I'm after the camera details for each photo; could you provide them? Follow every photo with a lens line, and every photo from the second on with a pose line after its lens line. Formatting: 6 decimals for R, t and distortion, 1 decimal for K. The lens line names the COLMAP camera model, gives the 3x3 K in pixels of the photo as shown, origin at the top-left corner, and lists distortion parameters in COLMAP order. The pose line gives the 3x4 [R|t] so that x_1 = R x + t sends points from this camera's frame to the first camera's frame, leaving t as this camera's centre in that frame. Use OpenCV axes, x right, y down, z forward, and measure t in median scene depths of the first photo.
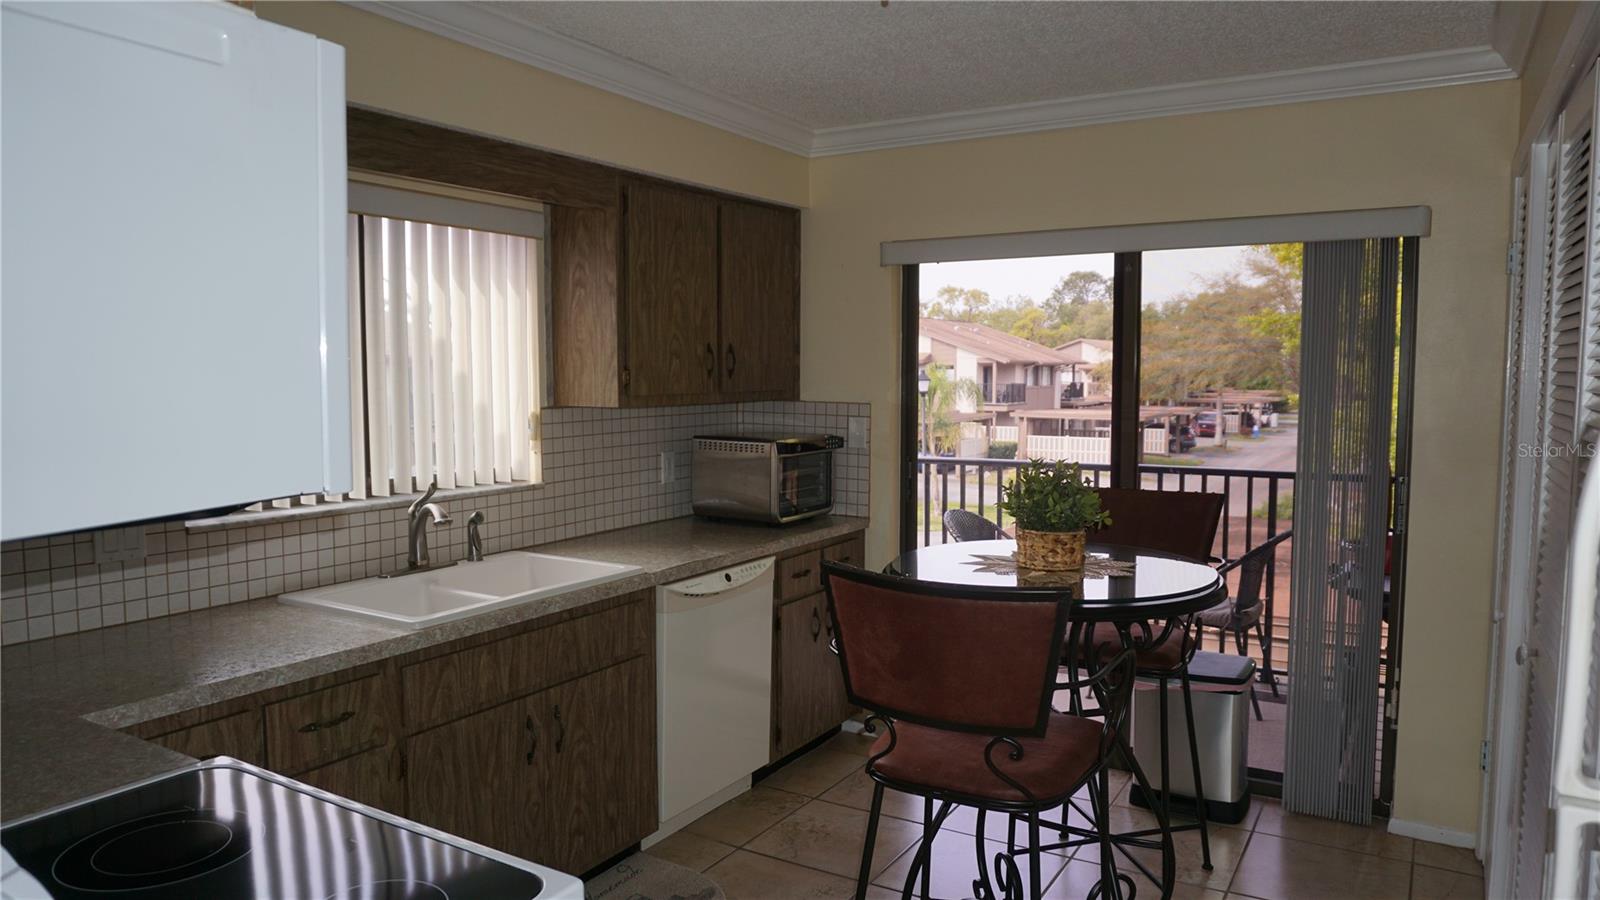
lens RADIAL K [[1089.4, 0, 791.2], [0, 1089.4, 454.8], [0, 0, 1]] dist [-0.060175, 0.052887]
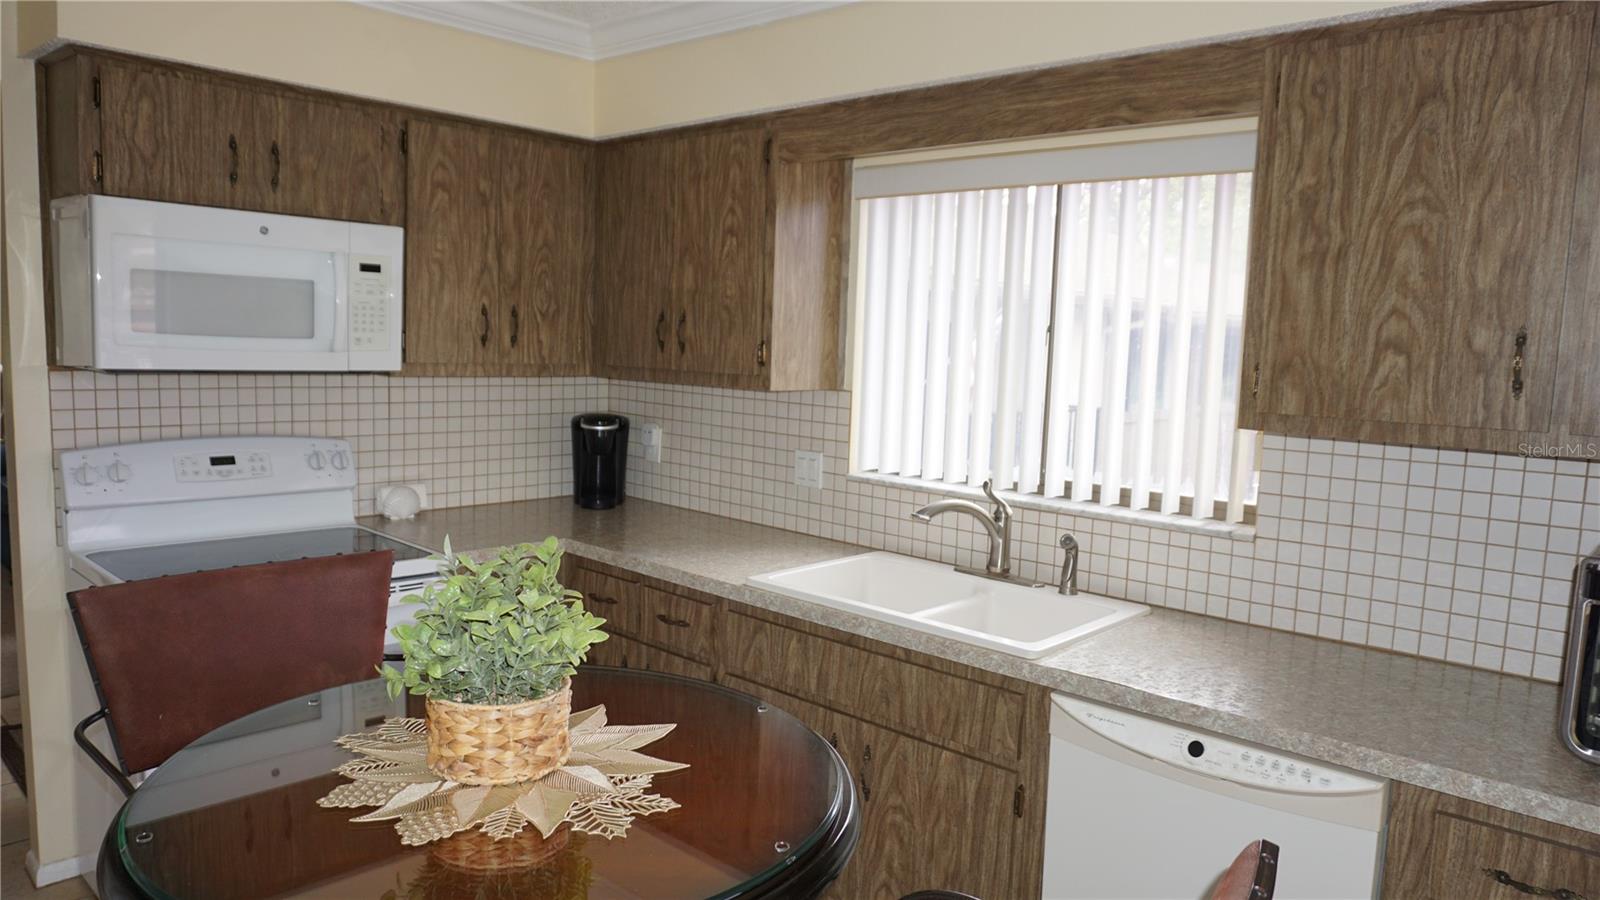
lens RADIAL K [[1089.4, 0, 791.2], [0, 1089.4, 448.3], [0, 0, 1]] dist [-0.060175, 0.052887]
pose [[-0.210588, 0.099224, -0.972526, 0.531636], [-0.107742, 0.986419, 0.123971, -0.087832], [0.971619, 0.130889, -0.197037, 0.945077]]
